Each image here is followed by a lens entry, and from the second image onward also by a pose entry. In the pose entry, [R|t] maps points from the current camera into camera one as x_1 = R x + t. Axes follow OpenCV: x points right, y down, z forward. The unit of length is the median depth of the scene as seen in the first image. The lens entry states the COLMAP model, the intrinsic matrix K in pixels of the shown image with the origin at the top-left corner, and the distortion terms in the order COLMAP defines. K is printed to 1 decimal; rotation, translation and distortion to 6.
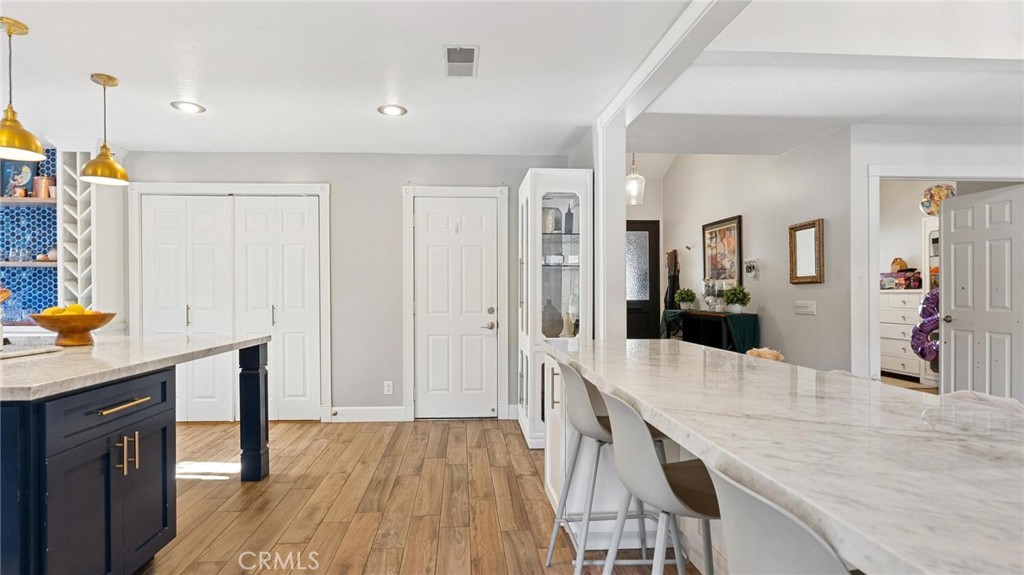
lens RADIAL K [[495.5, 0, 484.8], [0, 495.5, 291.1], [0, 0, 1]] dist [0.002816, 0.000705]
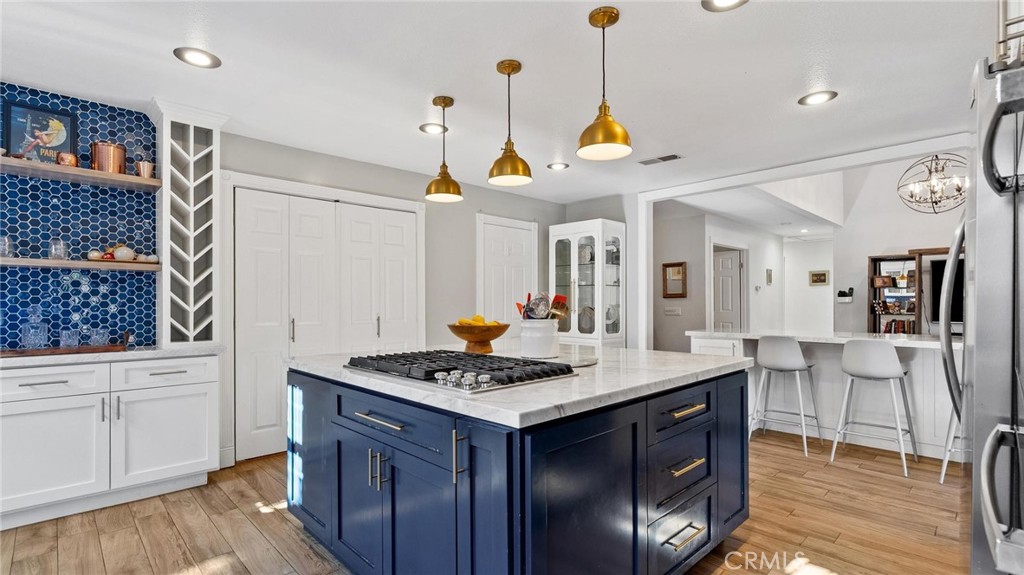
lens RADIAL K [[472.6, 0, 510.0], [0, 472.6, 302.1], [0, 0, 1]] dist [-0.002626, 0.000474]
pose [[0.753815, -0.001799, 0.657084, -0.932758], [0.001686, 0.999998, 0.000804, -0.001178], [-0.657084, 0.000502, 0.753817, 0.111121]]
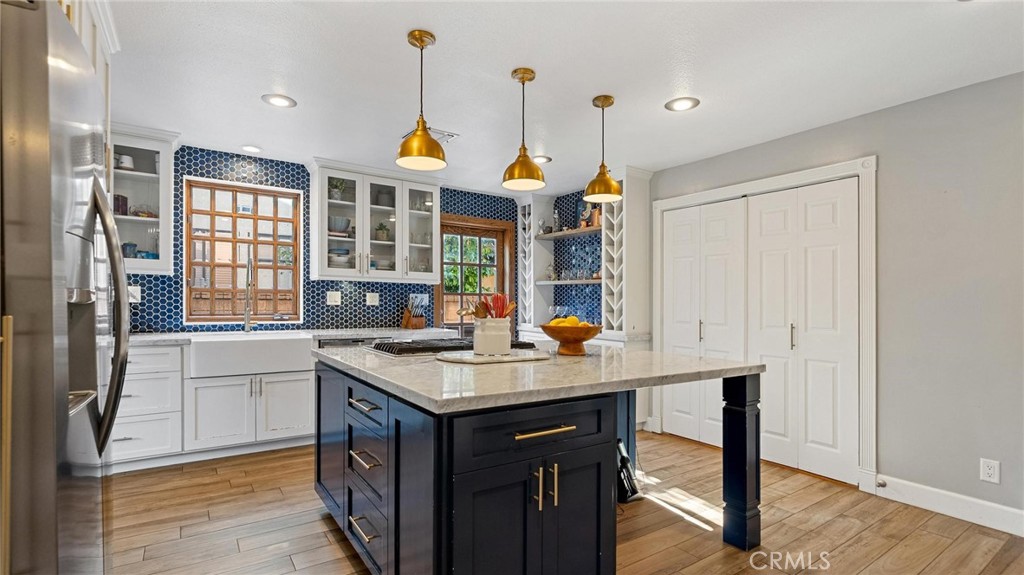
lens RADIAL K [[477.1, 0, 511.1], [0, 477.1, 301.6], [0, 0, 1]] dist [-0.002206, 0.000966]
pose [[0.526041, 0.006362, -0.850435, -0.010748], [-0.012737, 0.999919, -0.000399, -0.001983], [0.850364, 0.011042, 0.526079, 0.223715]]
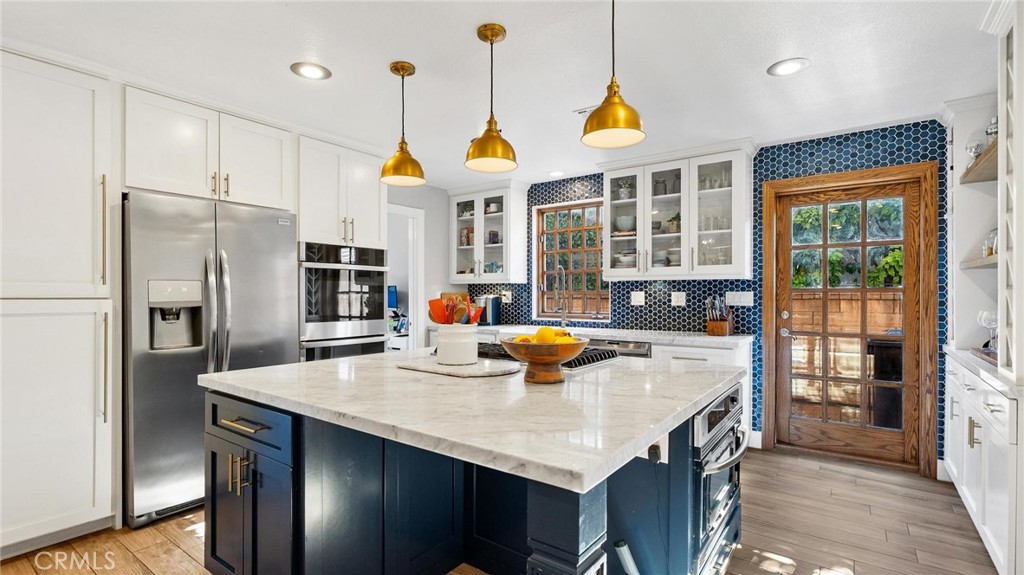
lens RADIAL K [[477.1, 0, 511.1], [0, 477.1, 301.6], [0, 0, 1]] dist [-0.002206, 0.000966]
pose [[-0.624712, 0.013104, -0.780746, -0.142312], [0.001109, 0.999873, 0.015894, -0.015437], [0.780855, 0.009064, -0.624647, 0.914845]]
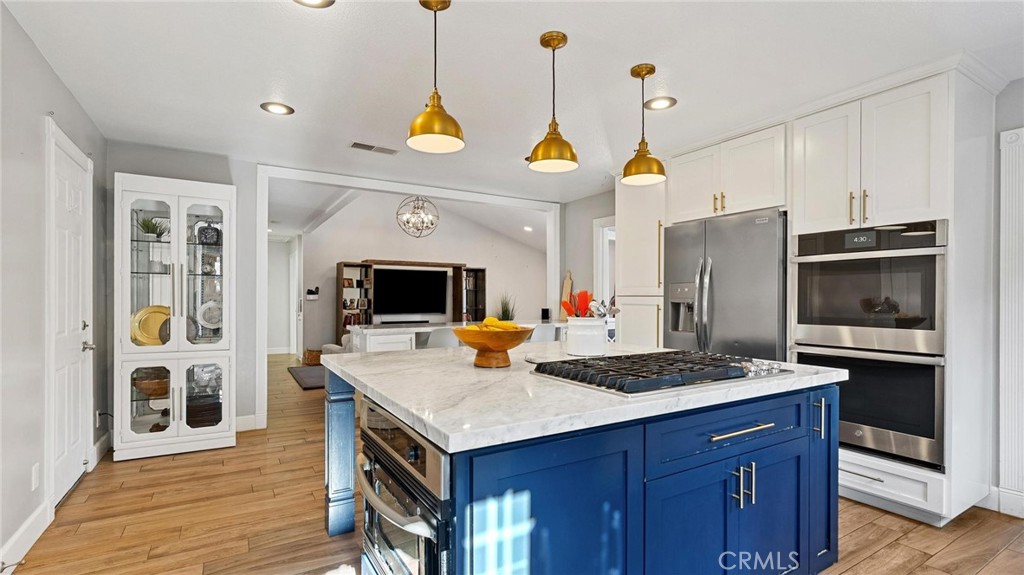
lens RADIAL K [[472.6, 0, 510.0], [0, 472.6, 302.1], [0, 0, 1]] dist [-0.002626, 0.000474]
pose [[-0.473328, -0.007529, 0.880854, -0.995971], [-0.003422, 0.999972, 0.006708, -0.002385], [-0.880879, 0.000161, -0.473341, 0.874772]]
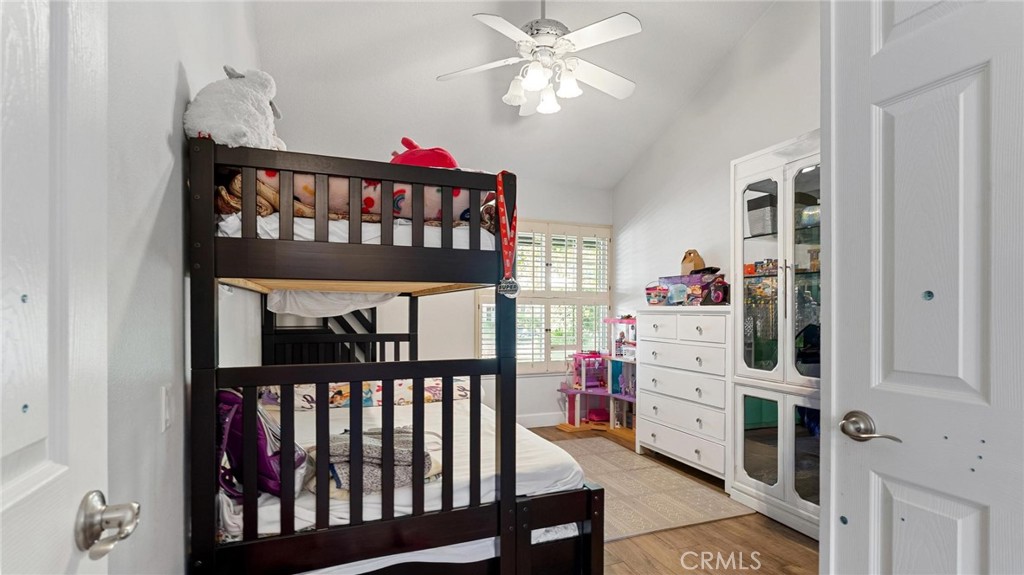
lens RADIAL K [[472.6, 0, 510.0], [0, 472.6, 302.1], [0, 0, 1]] dist [-0.002626, 0.000474]
pose [[0.948438, 0.017165, 0.316499, 0.669321], [-0.014228, 0.999832, -0.011587, 0.002402], [-0.316644, 0.006486, 0.948522, 0.797017]]
